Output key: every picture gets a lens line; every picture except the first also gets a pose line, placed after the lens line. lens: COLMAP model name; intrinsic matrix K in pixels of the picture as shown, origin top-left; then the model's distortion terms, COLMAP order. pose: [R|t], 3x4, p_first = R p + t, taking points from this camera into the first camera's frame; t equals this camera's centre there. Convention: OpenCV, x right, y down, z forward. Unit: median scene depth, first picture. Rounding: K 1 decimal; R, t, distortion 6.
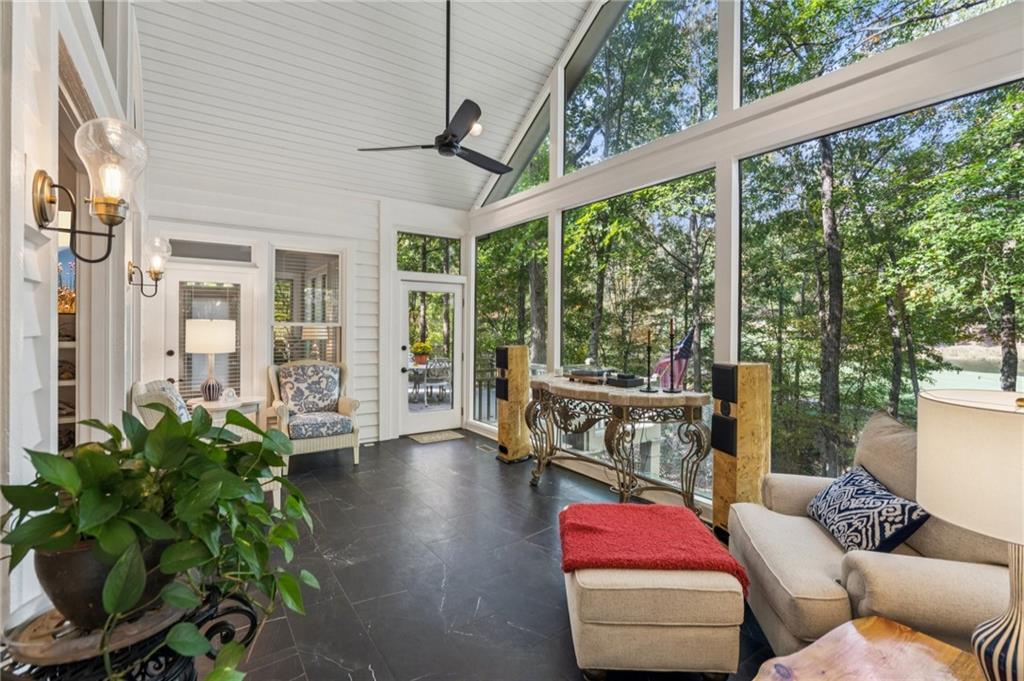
lens RADIAL K [[468.0, 0, 506.6], [0, 468.0, 336.4], [0, 0, 1]] dist [-0.005856, -0.000398]
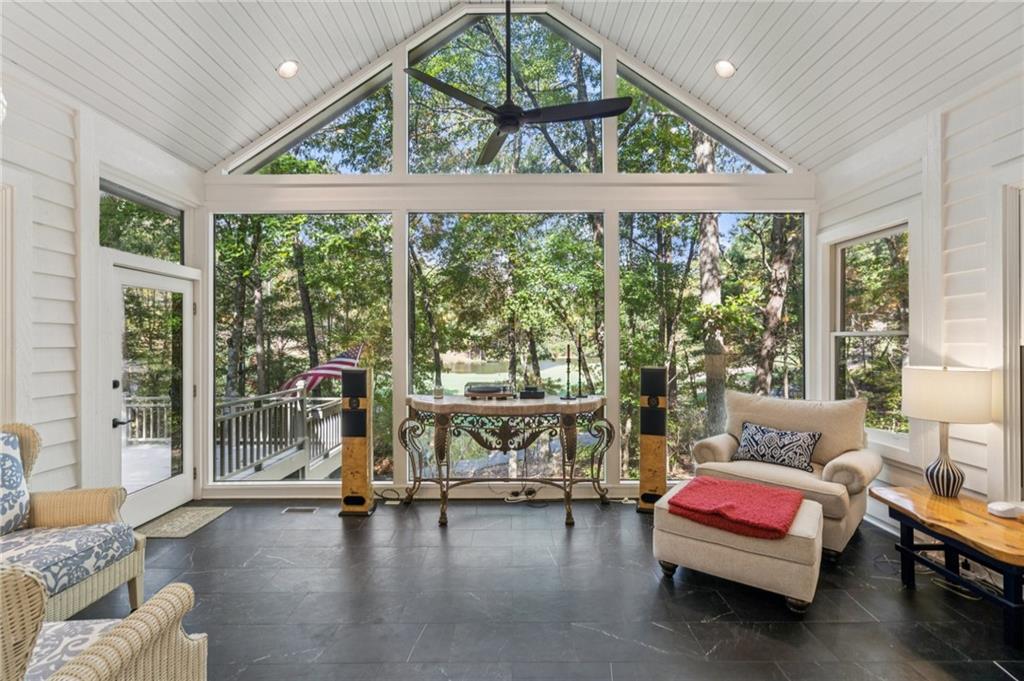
lens RADIAL K [[468.0, 0, 506.6], [0, 468.0, 336.4], [0, 0, 1]] dist [-0.005856, -0.000398]
pose [[0.564865, -0.002006, 0.825181, -0.542014], [0.027752, 0.999478, -0.016568, -0.013596], [-0.824717, 0.032259, 0.564625, 0.365943]]
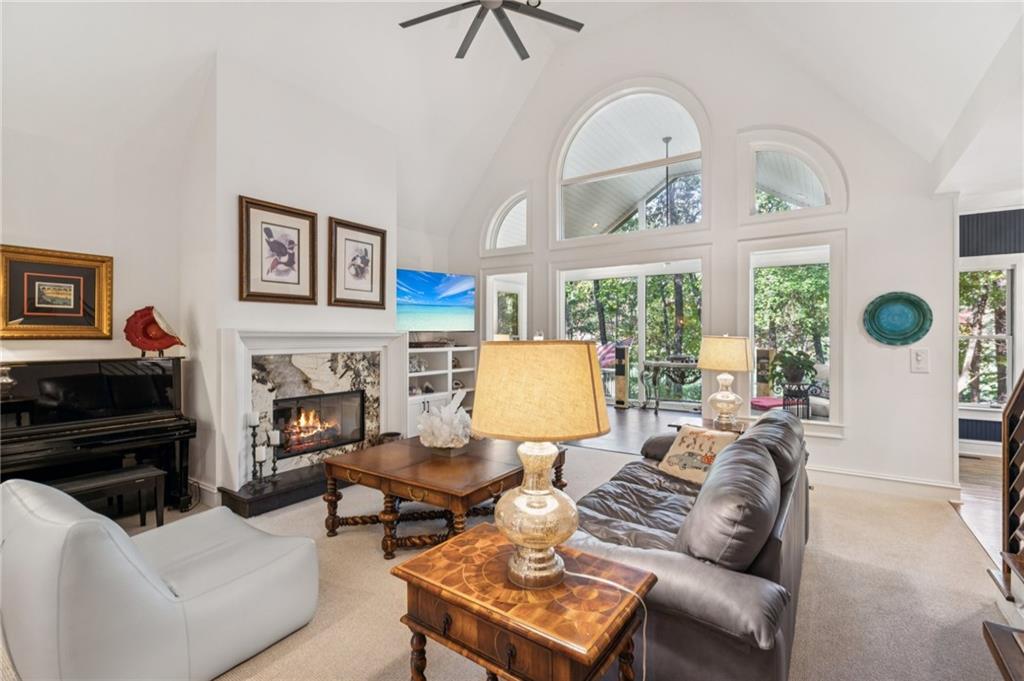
lens RADIAL K [[468.0, 0, 506.6], [0, 468.0, 336.4], [0, 0, 1]] dist [-0.005856, -0.000398]
pose [[0.931455, -0.004454, 0.363829, -1.176239], [0.010565, 0.999835, -0.014808, 0.001968], [-0.363703, 0.017637, 0.931348, -0.605338]]
